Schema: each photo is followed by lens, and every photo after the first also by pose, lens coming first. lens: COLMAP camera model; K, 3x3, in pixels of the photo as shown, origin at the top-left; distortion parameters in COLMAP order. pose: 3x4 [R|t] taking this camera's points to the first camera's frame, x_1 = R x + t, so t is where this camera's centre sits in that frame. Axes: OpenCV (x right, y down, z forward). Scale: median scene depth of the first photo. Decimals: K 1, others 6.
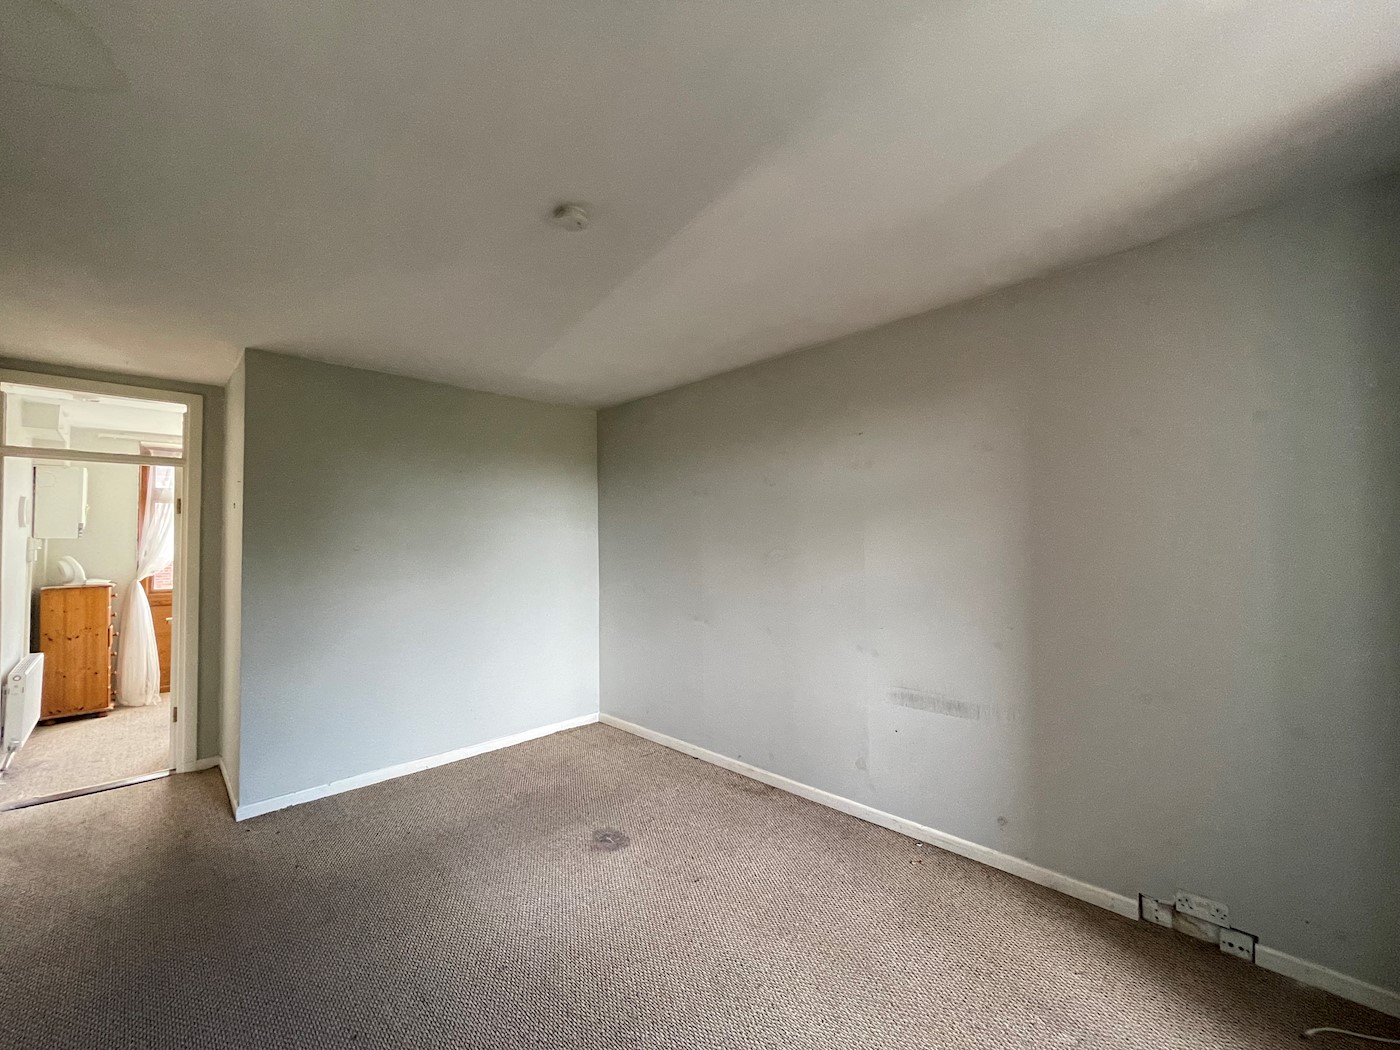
lens RADIAL K [[564.6, 0, 700.0], [0, 564.6, 525.0], [0, 0, 1]] dist [0.002770, -0.000194]
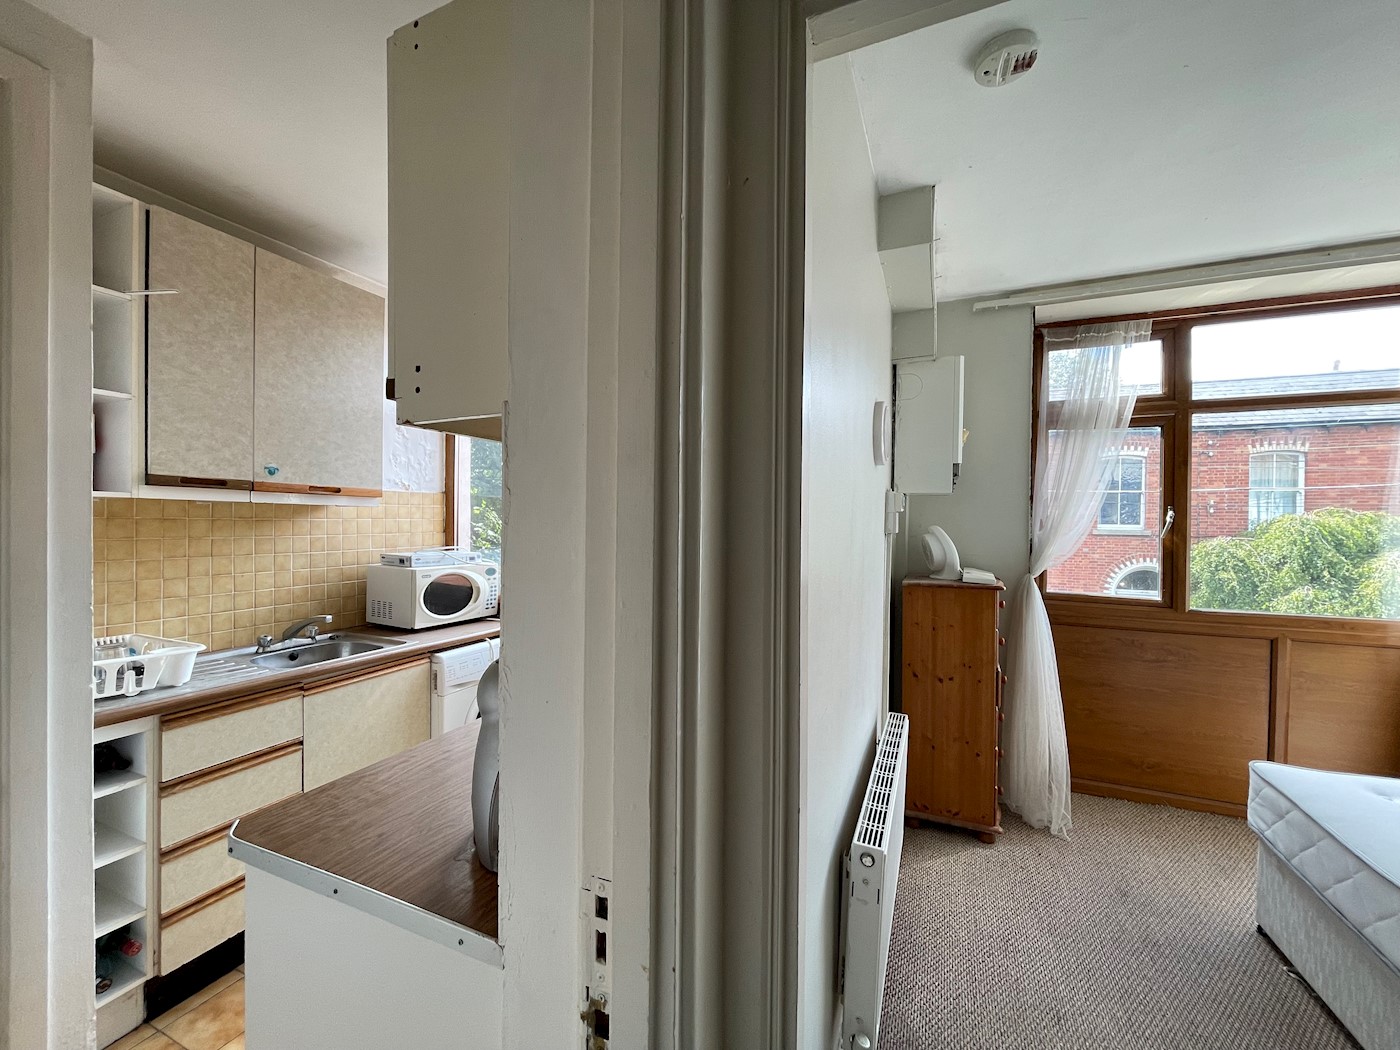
lens RADIAL K [[564.6, 0, 700.0], [0, 564.6, 525.0], [0, 0, 1]] dist [0.002770, -0.000194]
pose [[0.371333, 0.015284, -0.928374, -0.691010], [0.011268, 0.999717, 0.020965, 0.040670], [0.928431, -0.018246, 0.371055, 0.583128]]
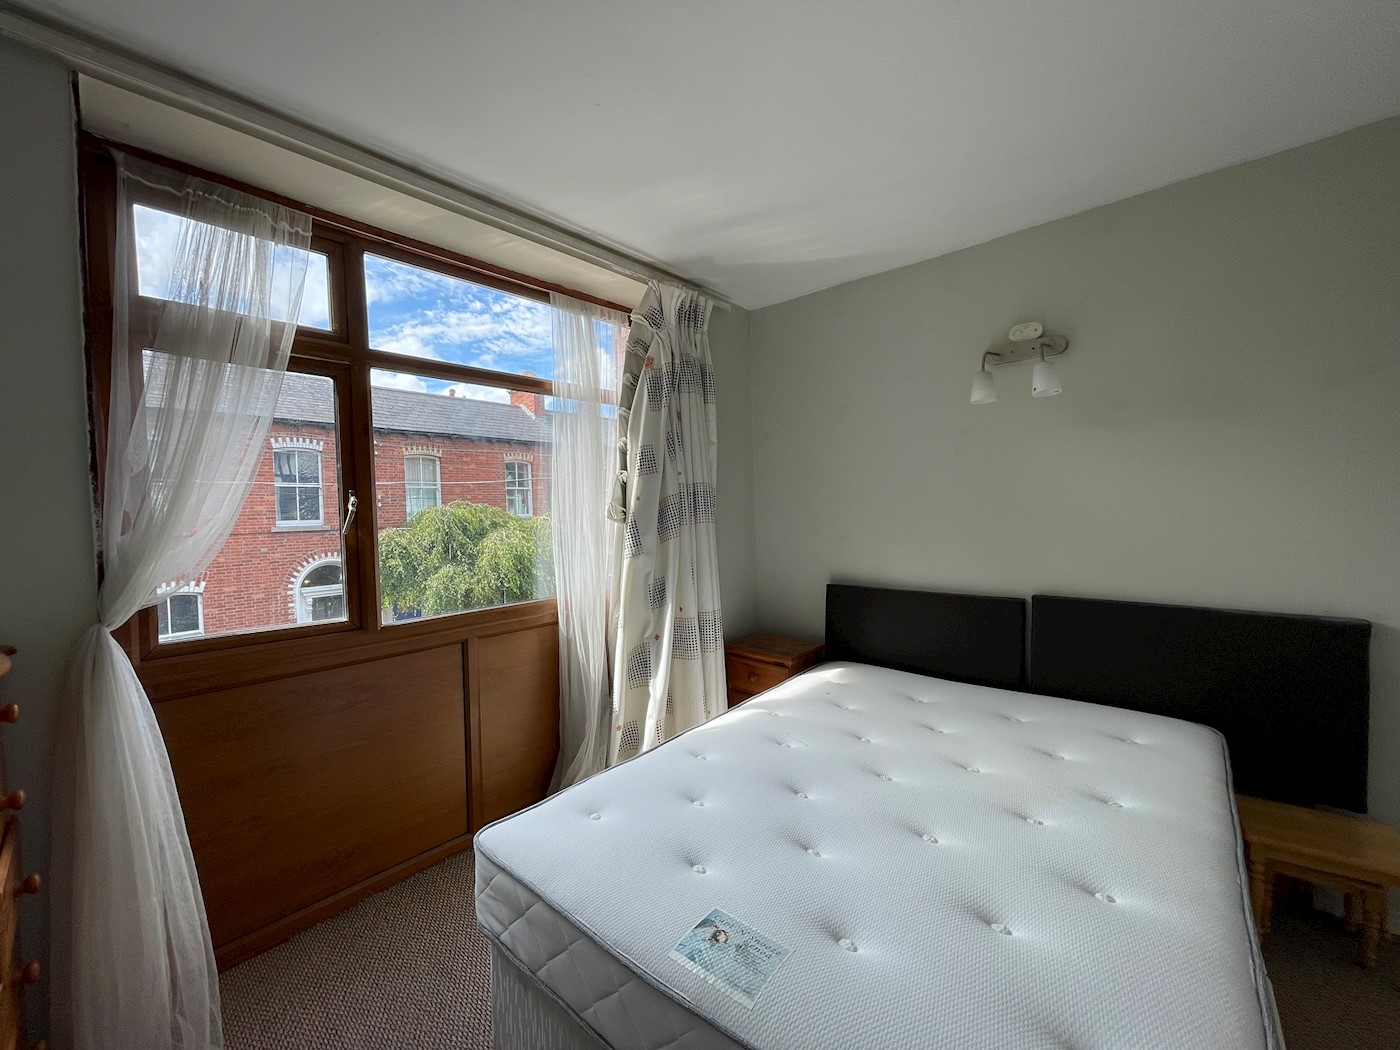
lens RADIAL K [[569.3, 0, 700.0], [0, 569.3, 525.0], [0, 0, 1]] dist [-0.019592, 0.008620]
pose [[0.997767, -0.025599, 0.061683, -0.818298], [0.022453, 0.998438, 0.051171, 0.049463], [-0.062897, -0.049671, 0.996783, 0.809146]]
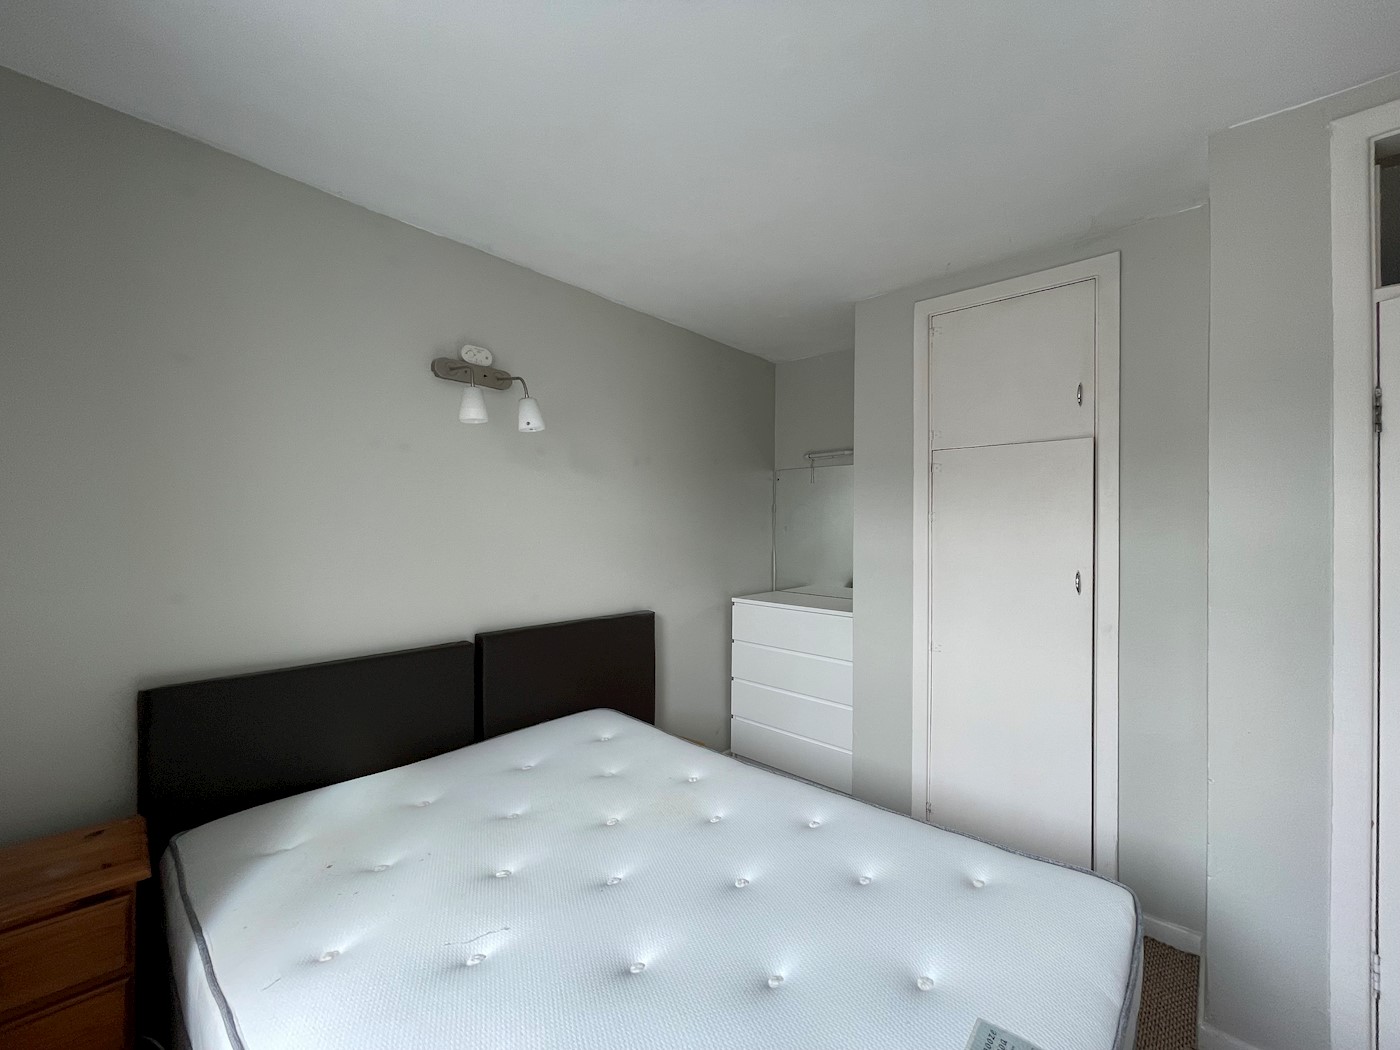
lens RADIAL K [[564.6, 0, 700.0], [0, 564.6, 525.0], [0, 0, 1]] dist [0.002770, -0.000194]
pose [[-0.051638, 0.005078, 0.998653, -0.989902], [-0.031441, 0.999483, -0.006707, 0.049538], [-0.998171, -0.031745, -0.051452, 1.161877]]
